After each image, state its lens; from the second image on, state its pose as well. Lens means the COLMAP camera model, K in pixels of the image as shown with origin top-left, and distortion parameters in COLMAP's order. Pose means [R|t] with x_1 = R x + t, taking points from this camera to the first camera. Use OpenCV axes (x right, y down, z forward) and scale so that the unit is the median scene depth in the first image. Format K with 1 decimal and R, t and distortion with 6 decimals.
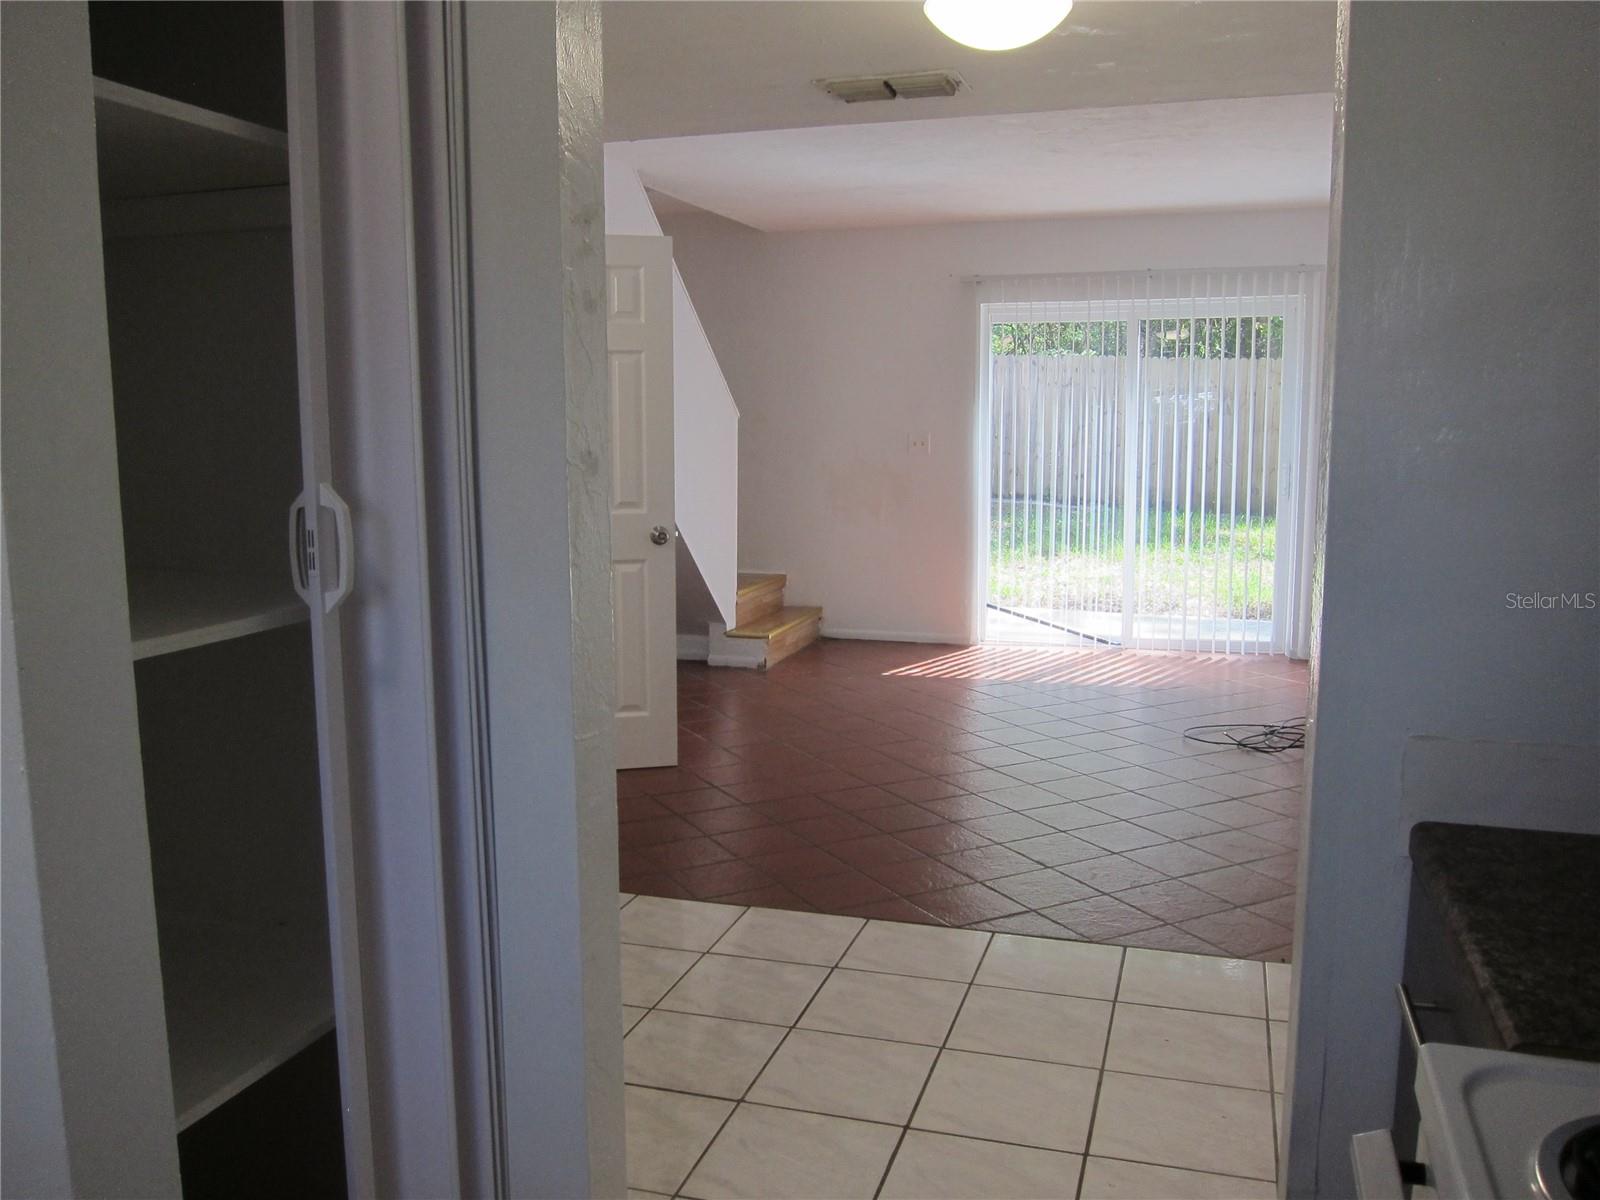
lens RADIAL K [[1336.7, 0, 800.0], [0, 1336.7, 600.0], [0, 0, 1]] dist [-0.059975, 0.008144]
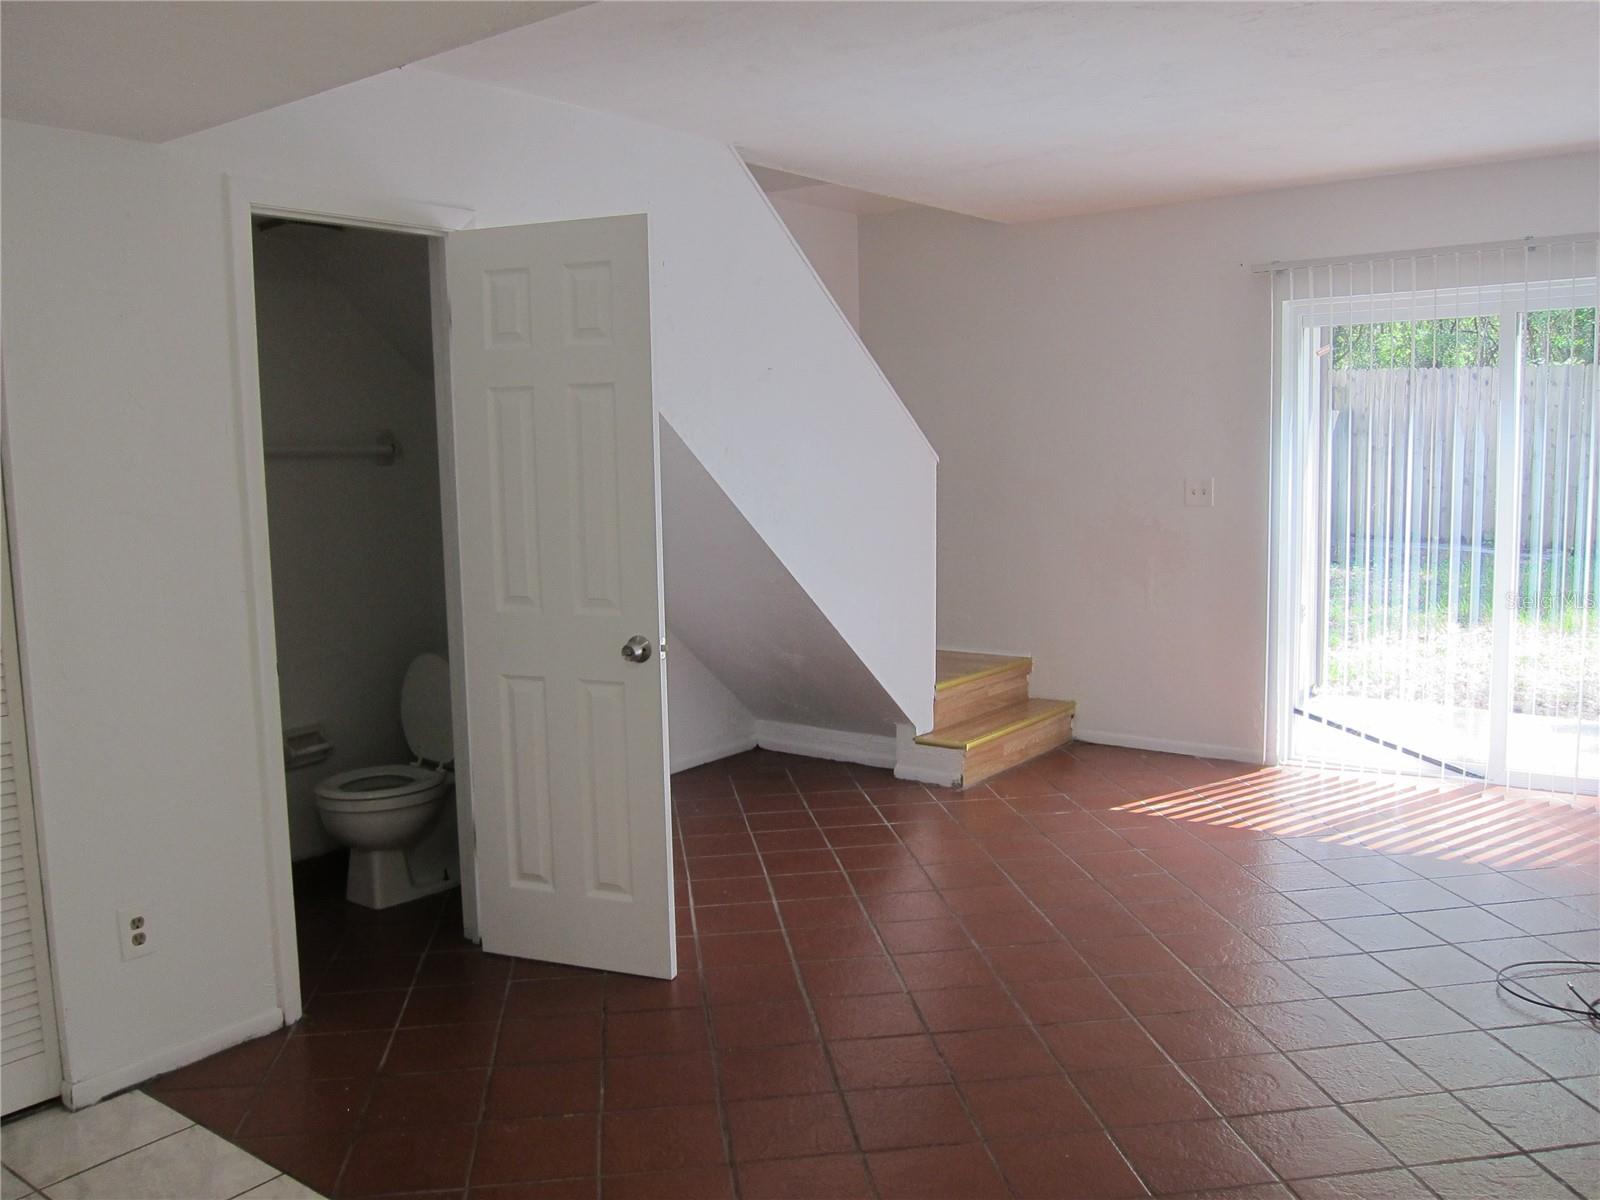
lens RADIAL K [[1336.7, 0, 800.0], [0, 1336.7, 600.0], [0, 0, 1]] dist [-0.059975, 0.008144]
pose [[0.937257, 0.021132, -0.347997, 0.144589], [-0.026610, 0.999586, -0.010969, -0.044069], [0.347621, 0.019541, 0.937431, 0.232535]]
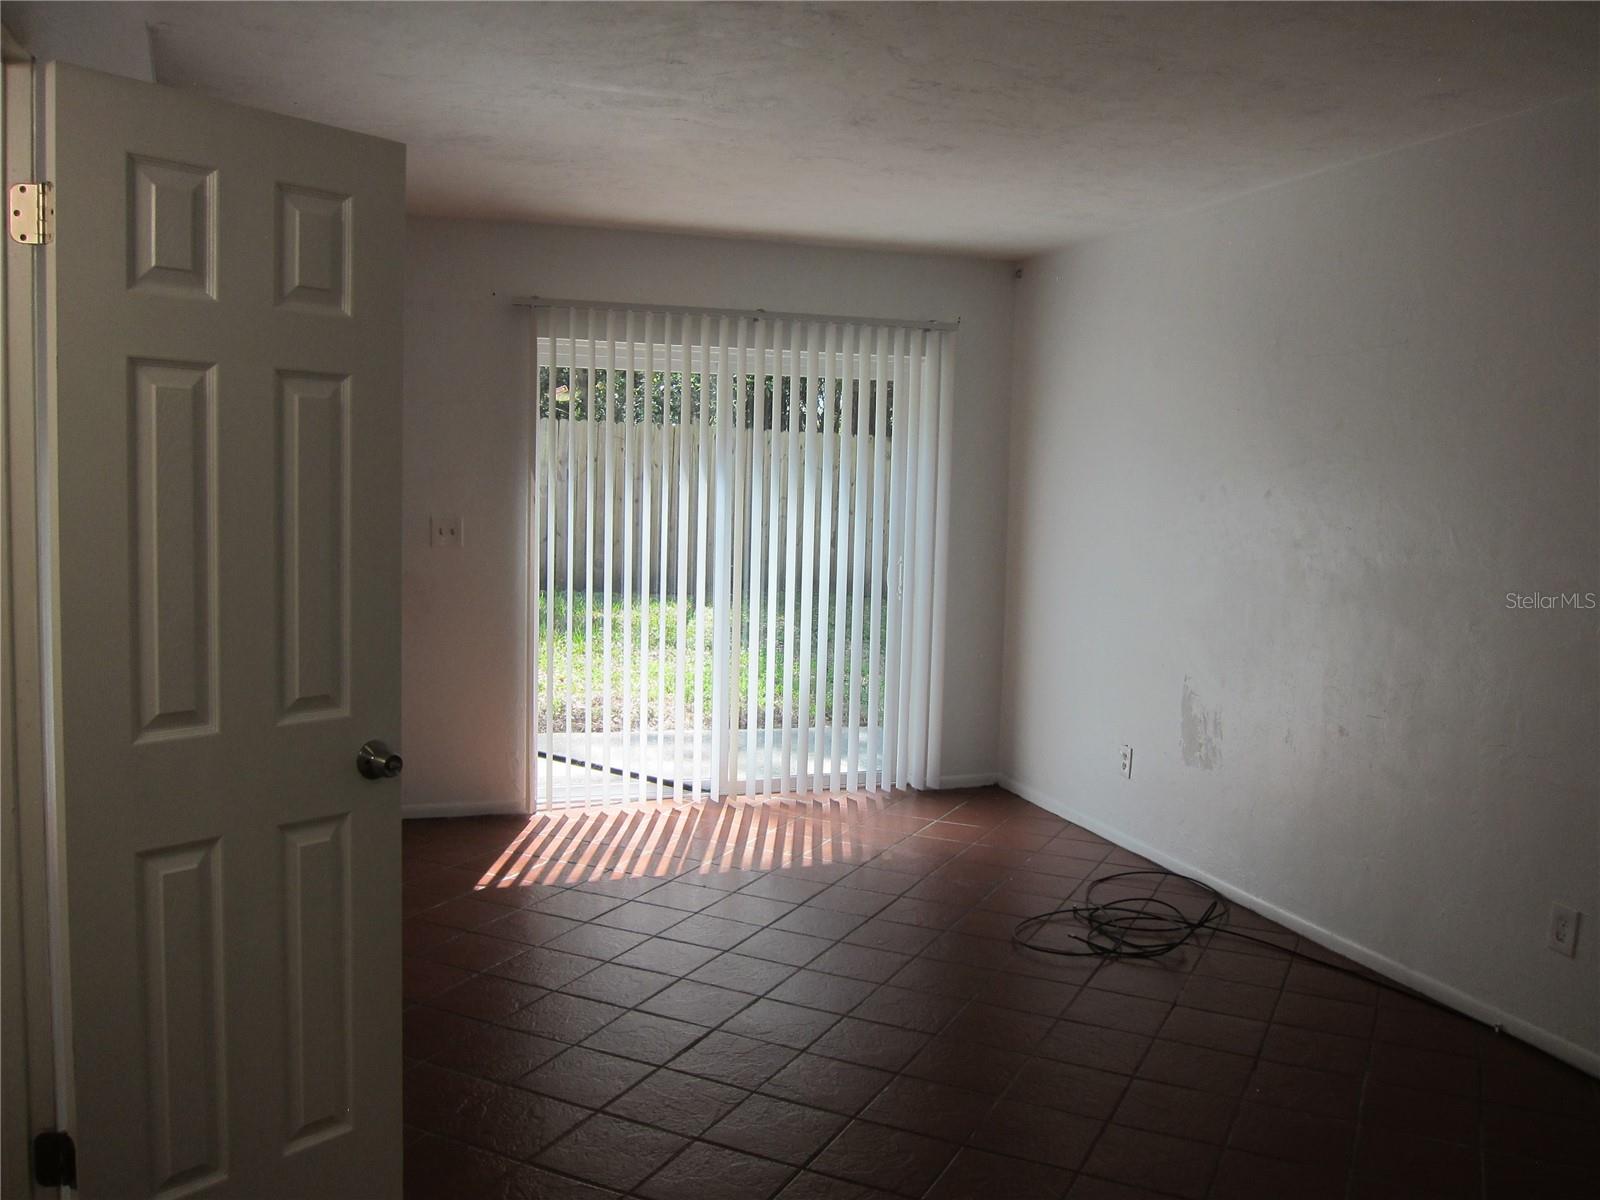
lens RADIAL K [[1359.6, 0, 795.7], [0, 1359.6, 569.7], [0, 0, 1]] dist [0.092701, 0.002819]
pose [[0.829011, -0.015463, 0.559018, -0.163007], [0.052754, 0.997322, -0.050647, -0.053506], [-0.556738, 0.071477, 0.827607, 0.322740]]
